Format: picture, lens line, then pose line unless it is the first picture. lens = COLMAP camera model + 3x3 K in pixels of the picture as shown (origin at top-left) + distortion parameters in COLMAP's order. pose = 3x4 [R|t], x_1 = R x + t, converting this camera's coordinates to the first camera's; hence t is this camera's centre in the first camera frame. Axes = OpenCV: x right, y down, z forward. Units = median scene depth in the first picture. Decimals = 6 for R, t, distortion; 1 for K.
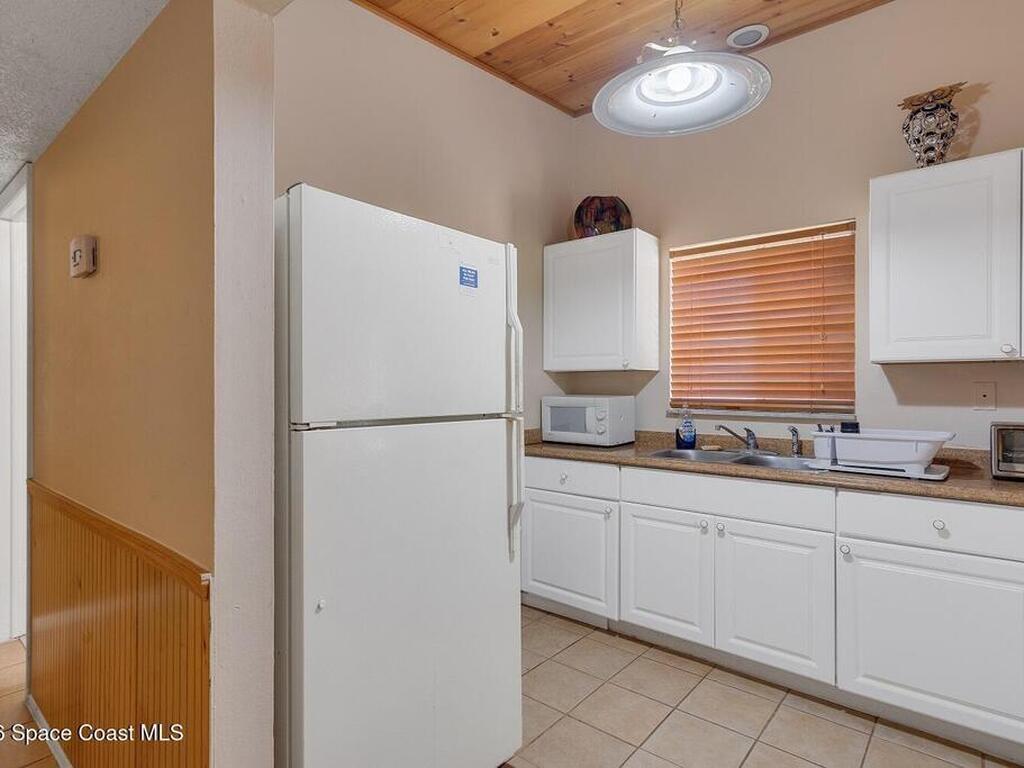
lens RADIAL K [[561.9, 0, 512.0], [0, 561.9, 384.0], [0, 0, 1]] dist [-0.002134, 0.000351]
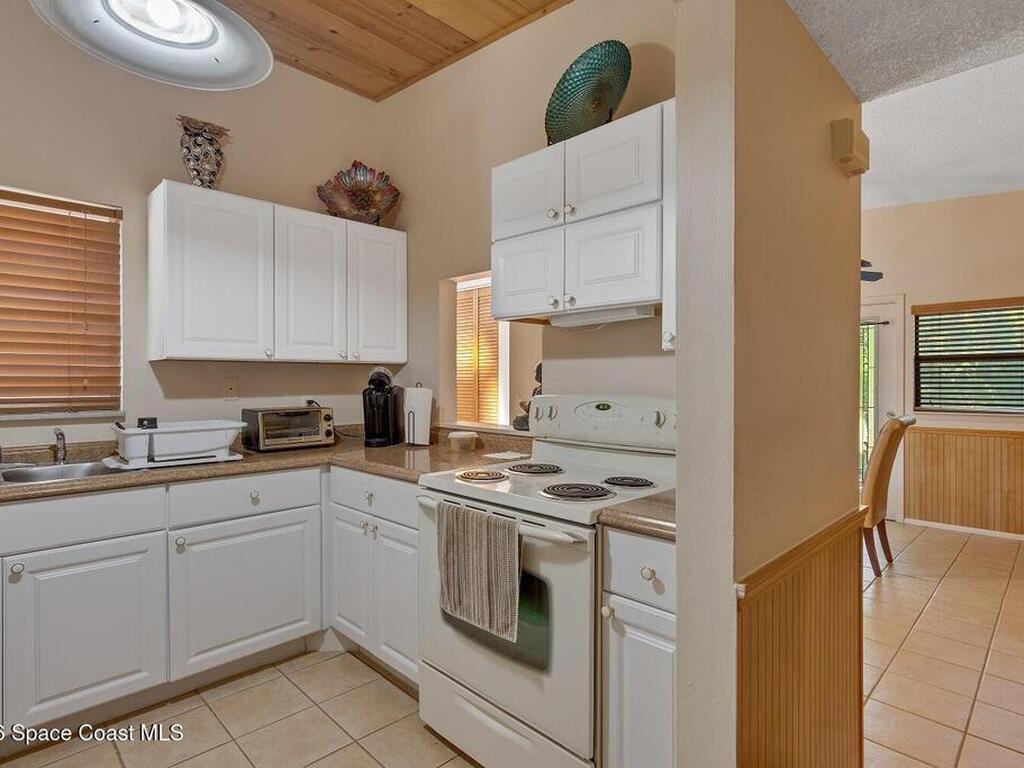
lens RADIAL K [[552.0, 0, 512.0], [0, 552.0, 384.0], [0, 0, 1]] dist [0.021035, -0.000171]
pose [[0.090031, -0.008656, 0.995901, -0.334998], [-0.004344, 0.999949, 0.009083, -0.003924], [-0.995930, -0.005144, 0.089988, 0.283377]]
